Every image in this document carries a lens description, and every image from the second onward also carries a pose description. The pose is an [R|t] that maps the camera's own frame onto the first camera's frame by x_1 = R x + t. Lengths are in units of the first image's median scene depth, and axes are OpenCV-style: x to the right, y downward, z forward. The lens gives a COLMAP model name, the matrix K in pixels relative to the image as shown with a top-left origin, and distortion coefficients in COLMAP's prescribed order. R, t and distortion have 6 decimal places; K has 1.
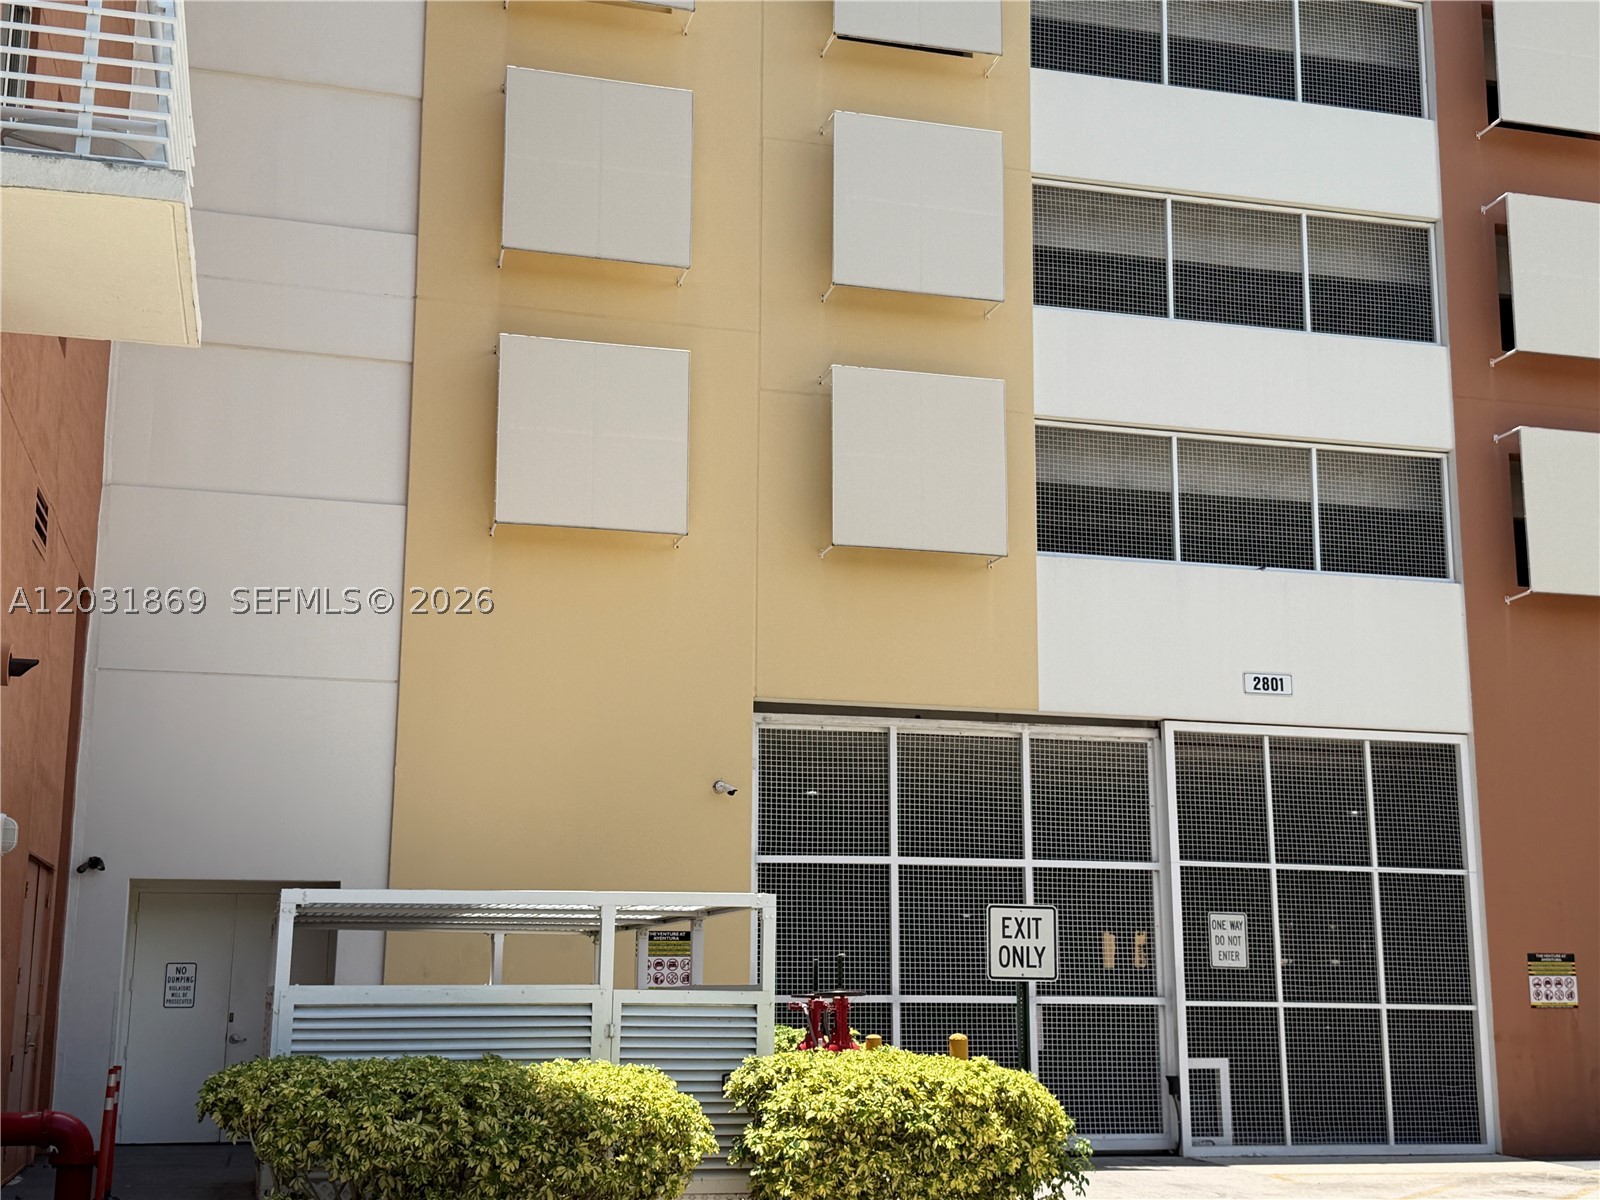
lens RADIAL K [[1913.5, 0, 824.4], [0, 1913.5, 617.1], [0, 0, 1]] dist [0.247784, -0.658482]
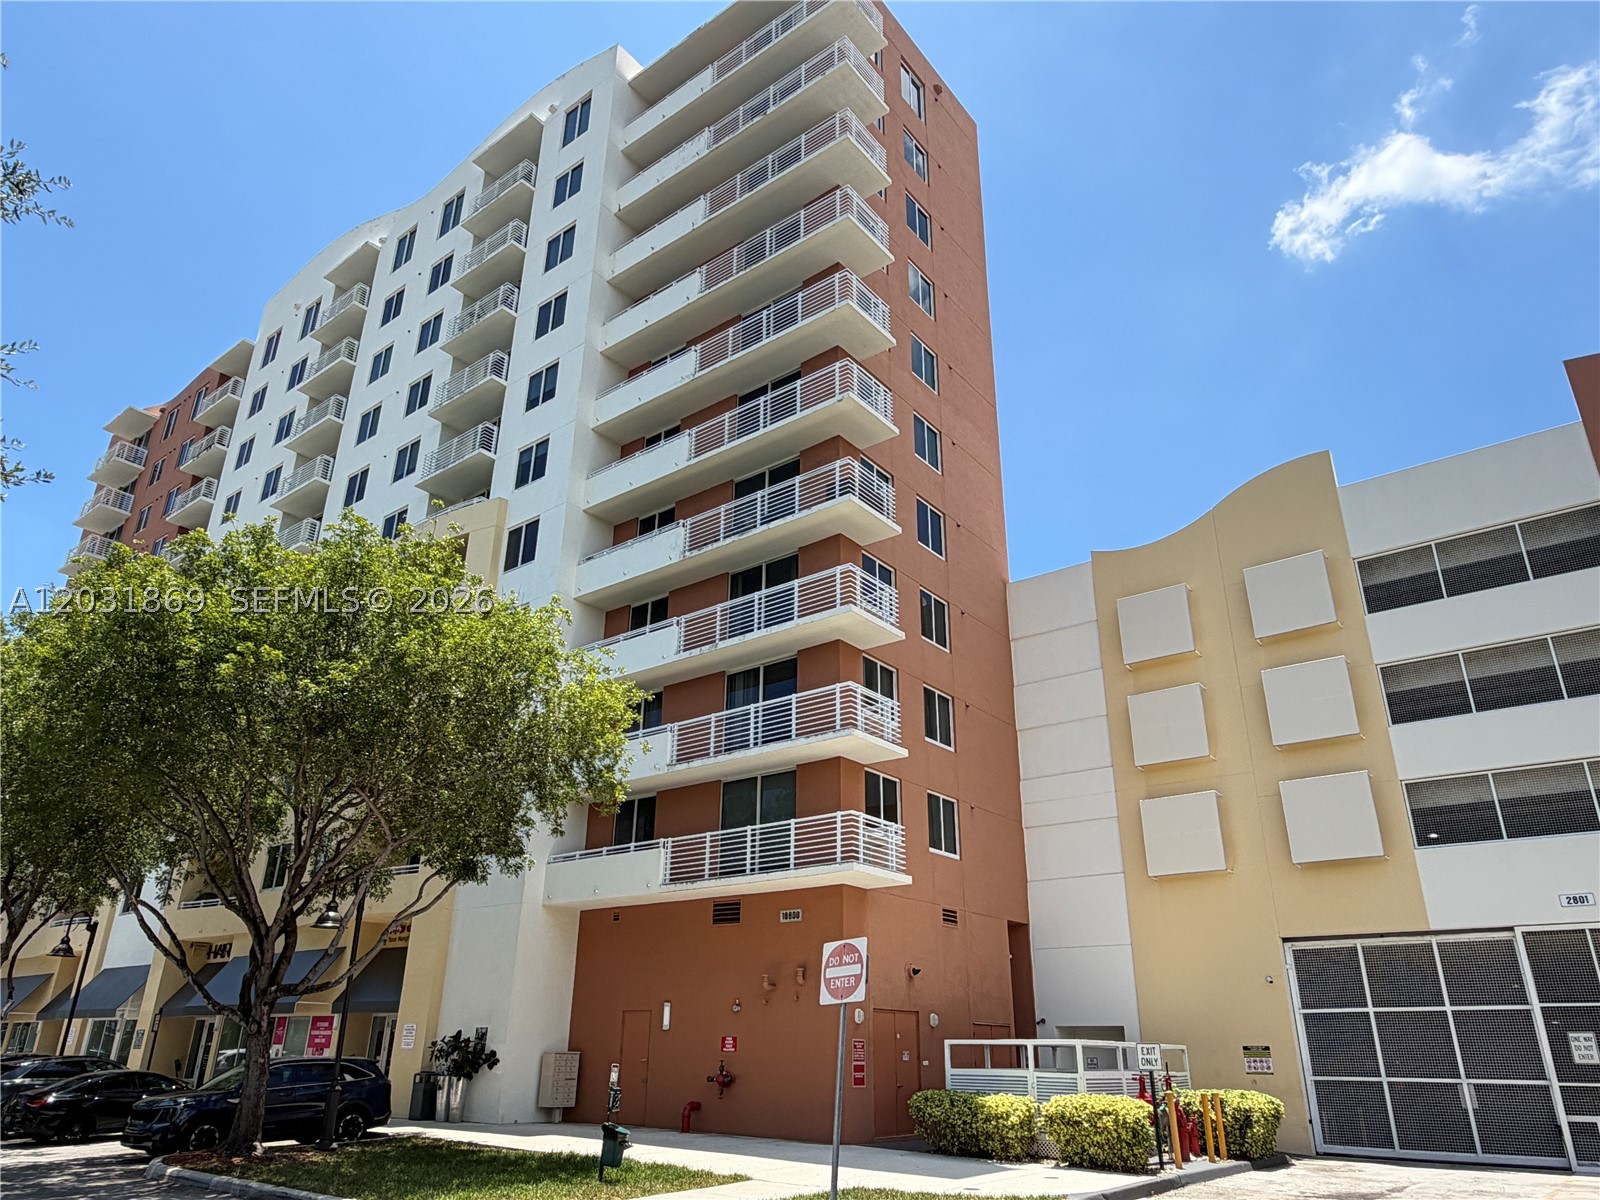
lens RADIAL K [[1058.8, 0, 800.0], [0, 1058.8, 600.0], [0, 0, 1]] dist [0.002536, 0.003330]
pose [[0.598362, -0.315757, -0.736383, 0.645122], [0.143952, 0.946483, -0.288875, -0.052378], [0.788188, 0.066848, 0.611793, -0.235414]]
